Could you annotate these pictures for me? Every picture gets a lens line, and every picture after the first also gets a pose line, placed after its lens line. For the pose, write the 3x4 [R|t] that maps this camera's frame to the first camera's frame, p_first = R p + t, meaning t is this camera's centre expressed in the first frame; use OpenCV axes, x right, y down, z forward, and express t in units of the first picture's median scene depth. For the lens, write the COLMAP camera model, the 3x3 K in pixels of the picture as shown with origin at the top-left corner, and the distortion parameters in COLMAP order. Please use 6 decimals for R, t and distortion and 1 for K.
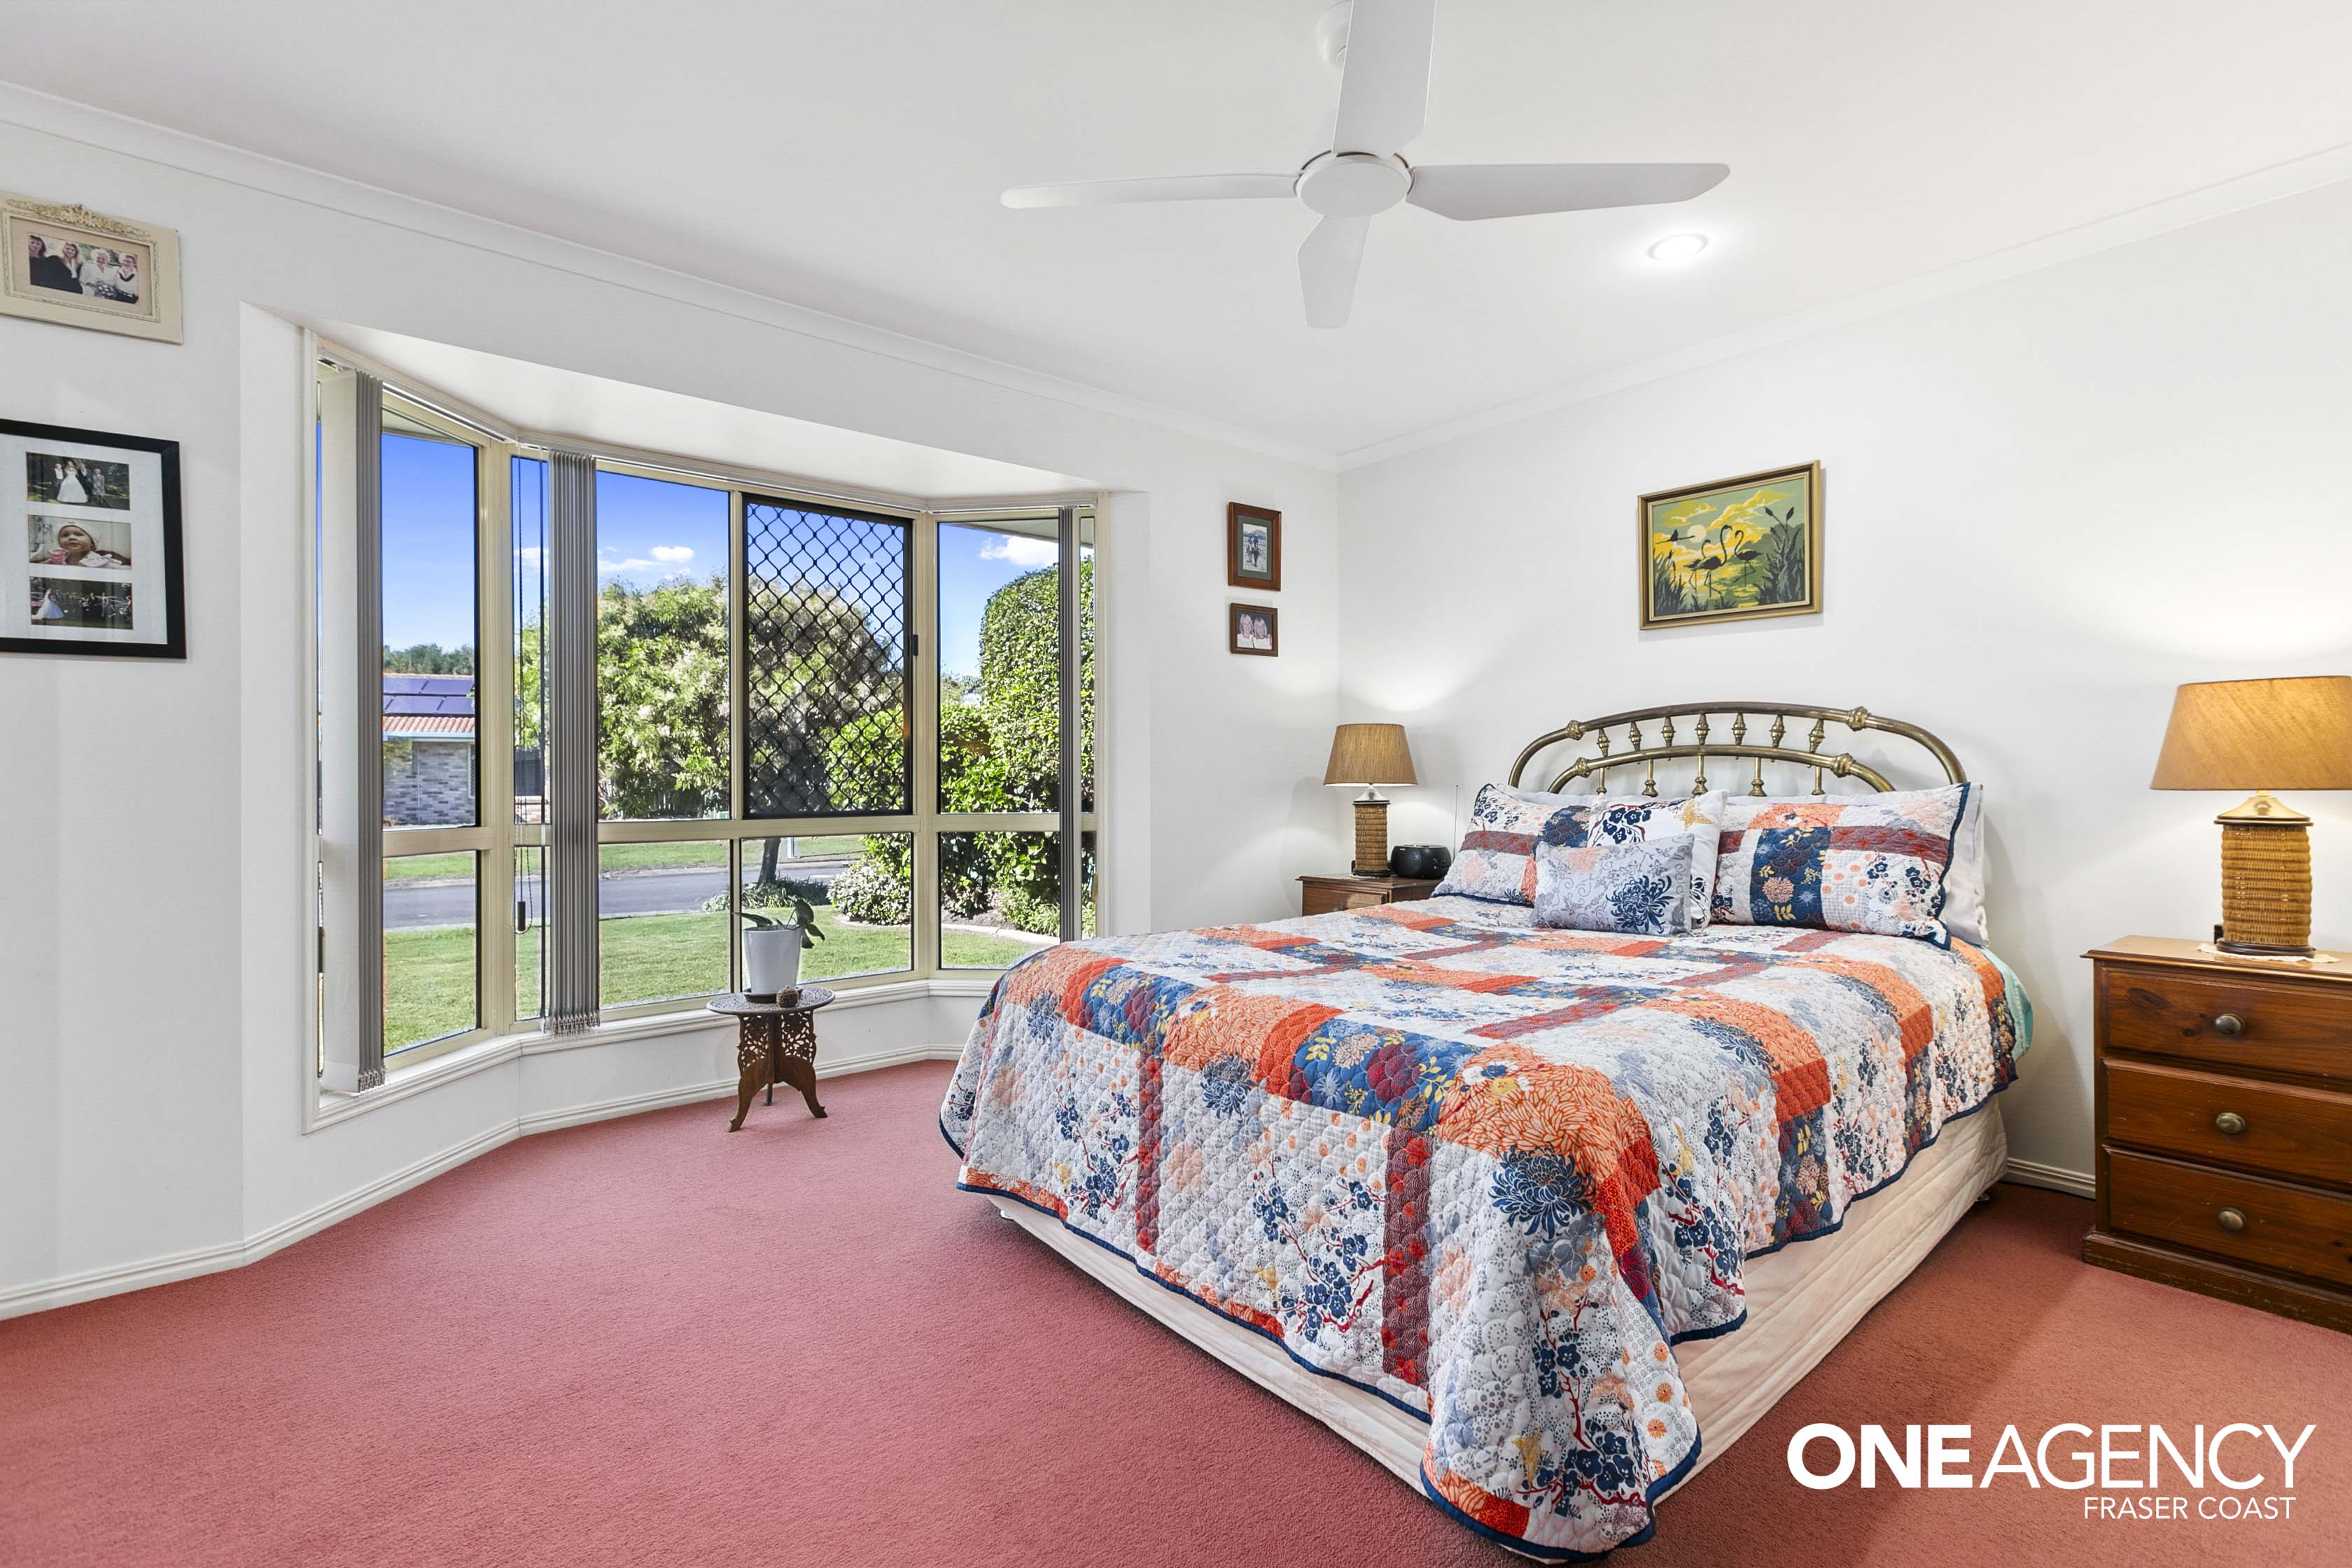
lens RADIAL K [[1054.1, 0, 1176.0], [0, 1054.1, 784.0], [0, 0, 1]] dist [0.004092, 0.000262]
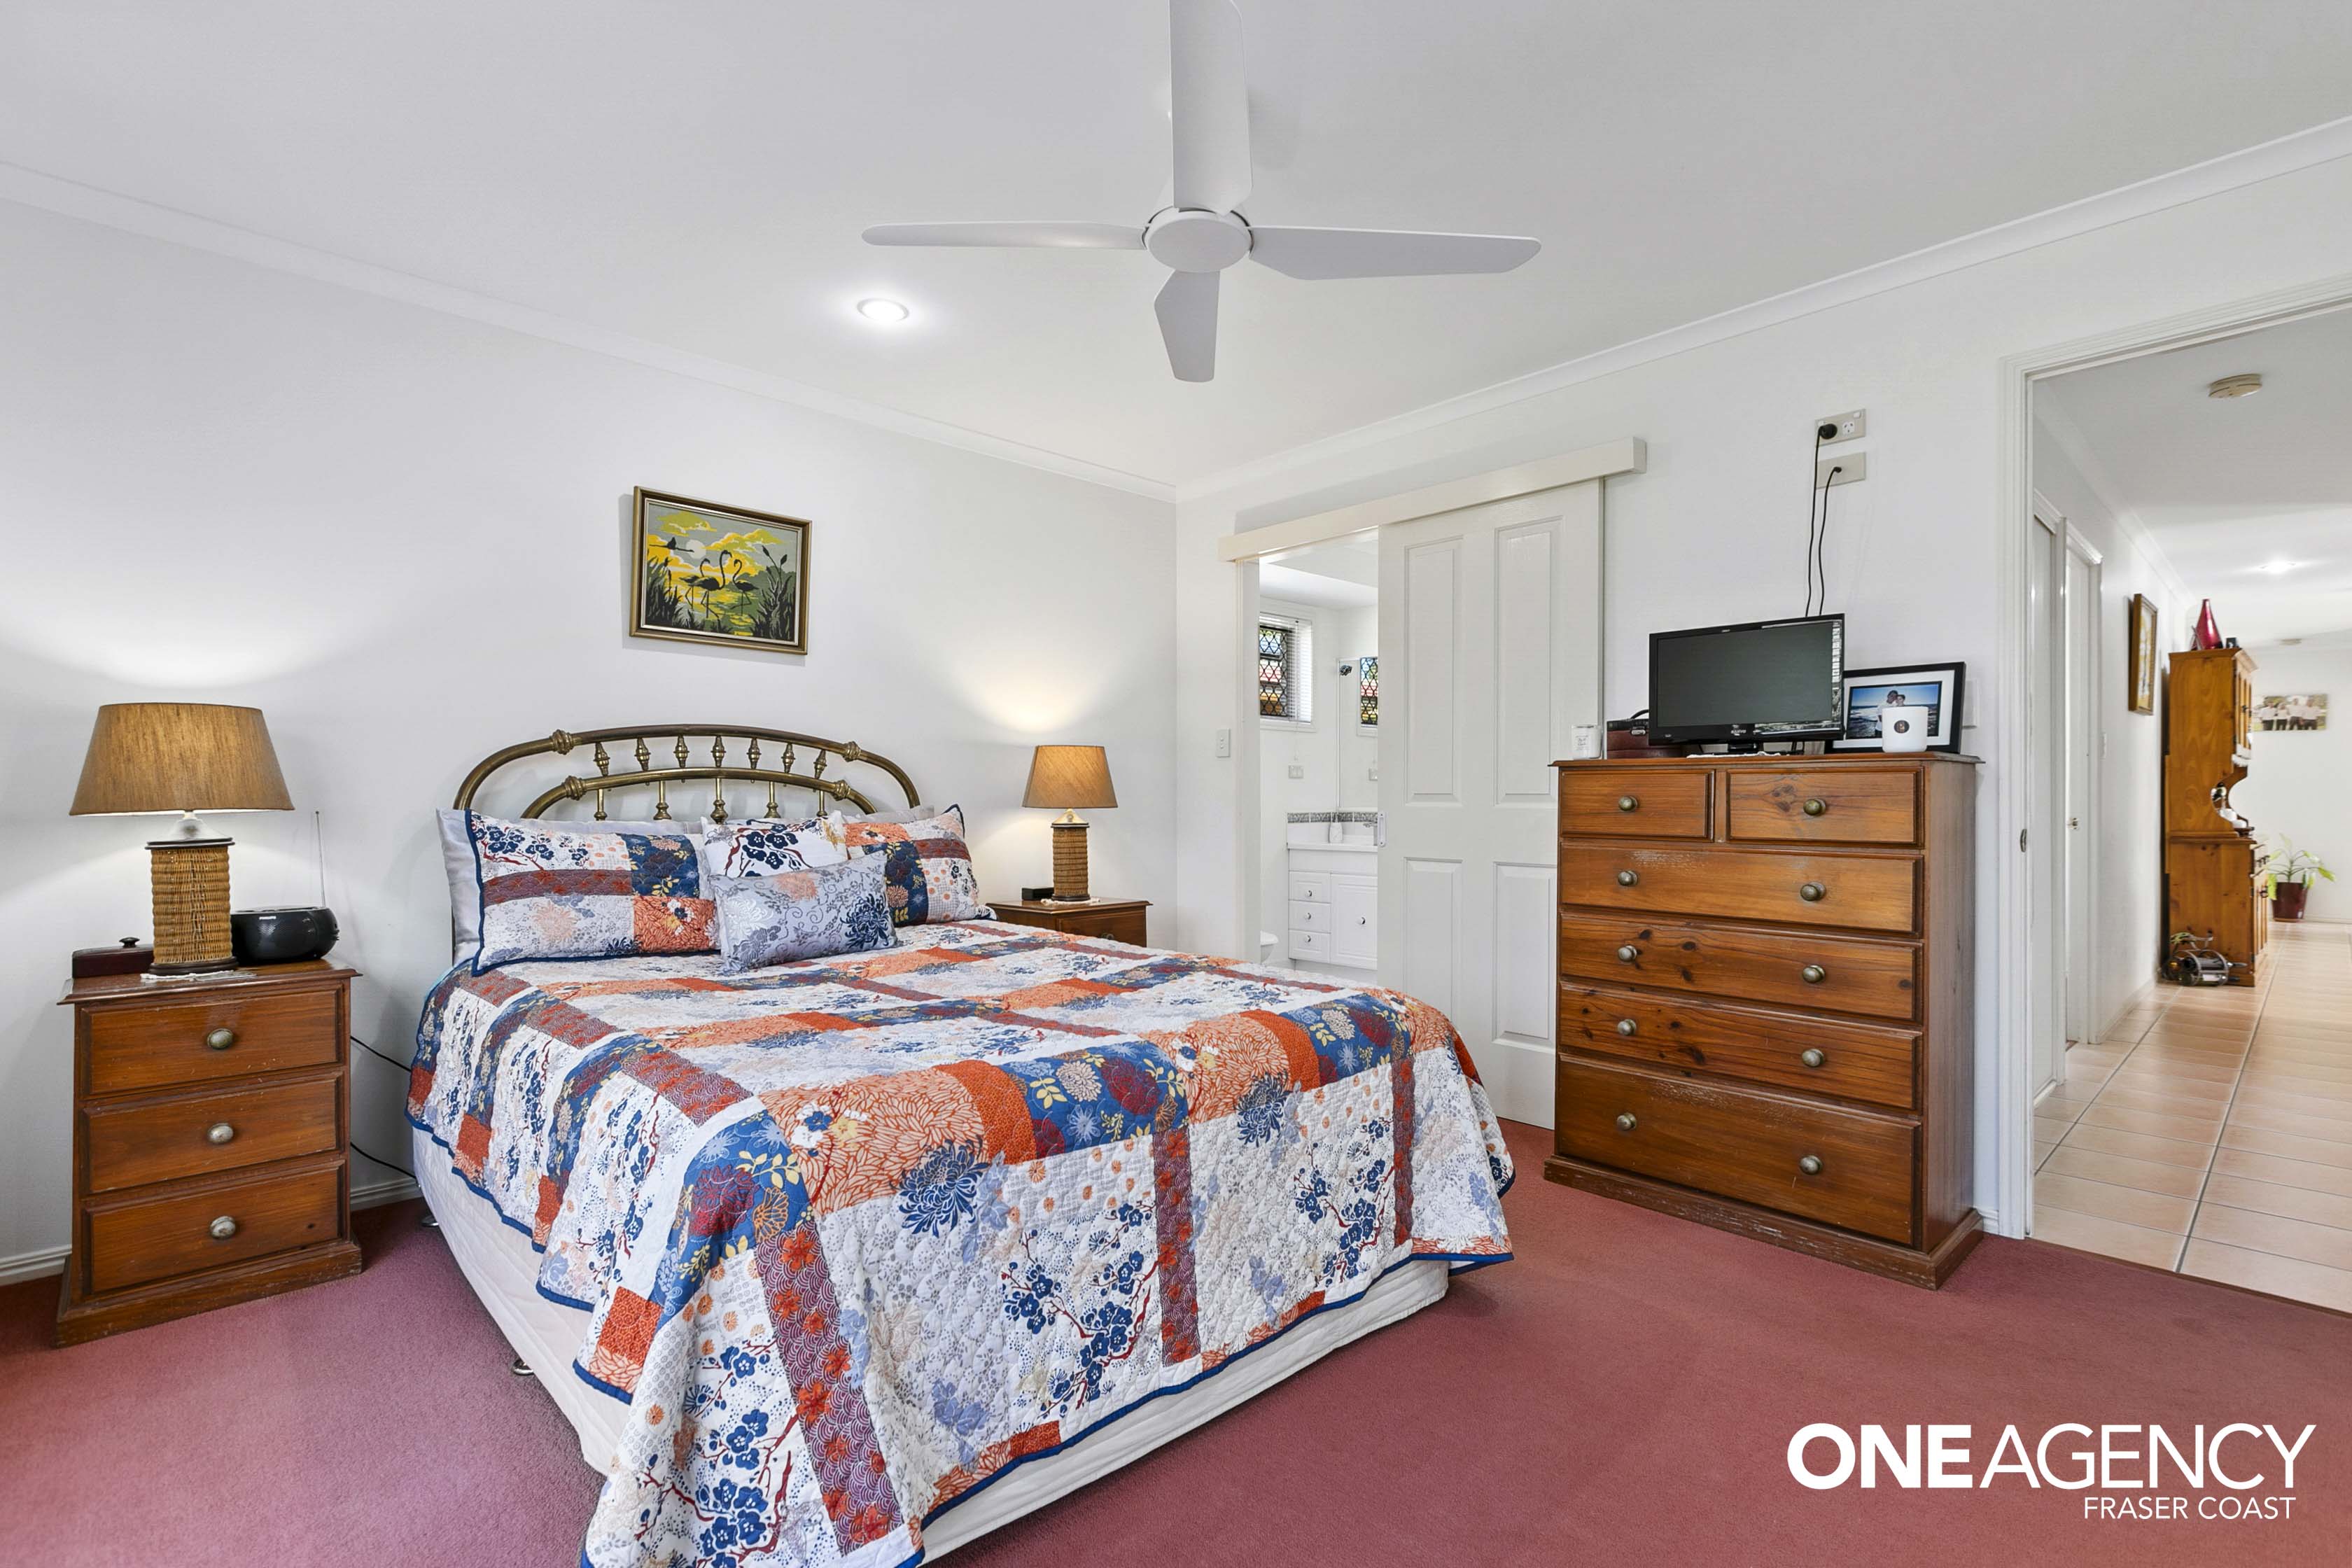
lens RADIAL K [[1065.4, 0, 1187.0], [0, 1065.4, 798.5], [0, 0, 1]] dist [-0.000565, -0.000371]
pose [[-0.049456, 0.003764, 0.998769, -0.549645], [0.006159, 0.999975, -0.003463, -0.001774], [-0.998757, 0.005981, -0.049478, 0.647842]]
